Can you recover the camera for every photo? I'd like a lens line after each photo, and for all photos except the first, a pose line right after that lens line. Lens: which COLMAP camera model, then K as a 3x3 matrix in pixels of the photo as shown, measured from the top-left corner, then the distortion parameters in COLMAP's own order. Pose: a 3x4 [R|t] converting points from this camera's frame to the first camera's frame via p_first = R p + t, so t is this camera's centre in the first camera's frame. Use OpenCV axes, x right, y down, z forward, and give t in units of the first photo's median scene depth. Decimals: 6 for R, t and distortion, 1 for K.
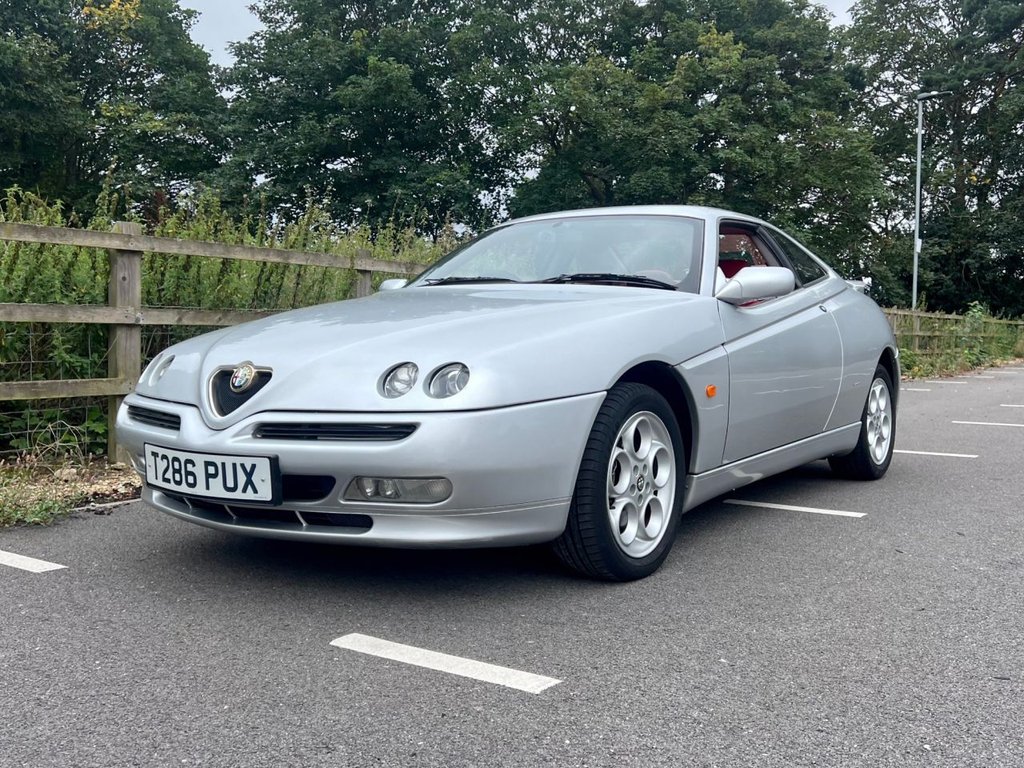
lens RADIAL K [[934.9, 0, 475.0], [0, 934.9, 377.8], [0, 0, 1]] dist [0.019364, -0.000982]
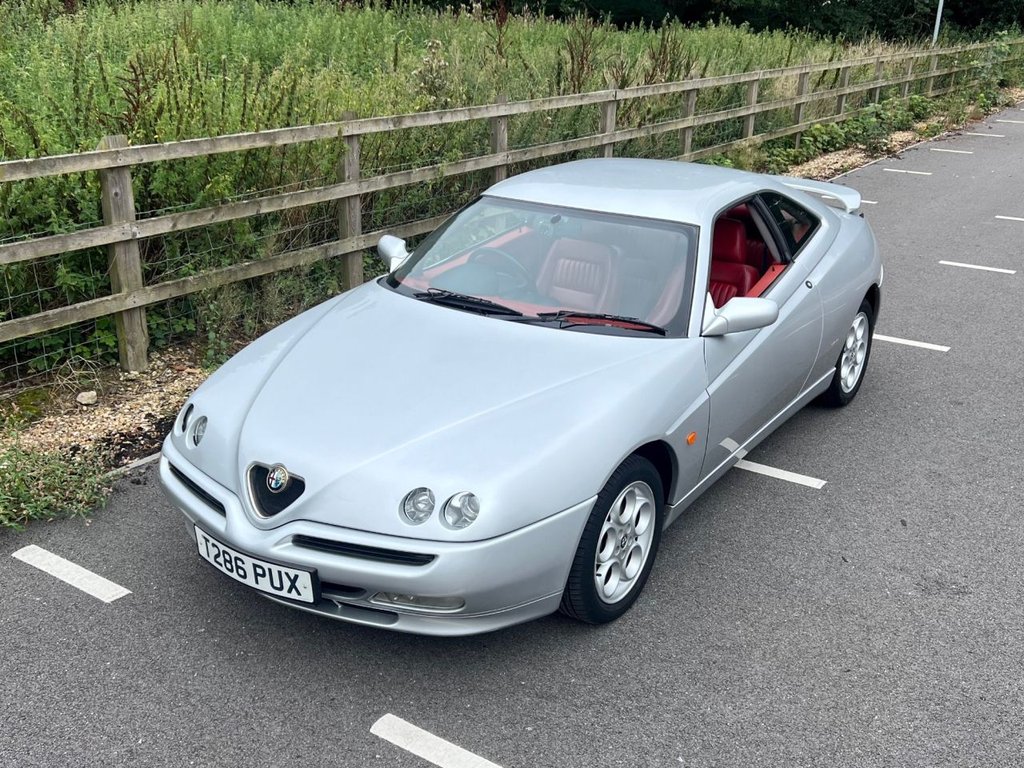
lens RADIAL K [[962.2, 0, 457.0], [0, 962.2, 383.0], [0, 0, 1]] dist [0.029263, -0.007057]
pose [[0.999987, -0.004751, 0.001784, -0.032112], [0.003951, 0.949475, 0.313817, -0.476800], [-0.003184, -0.313806, 0.949482, -0.073274]]
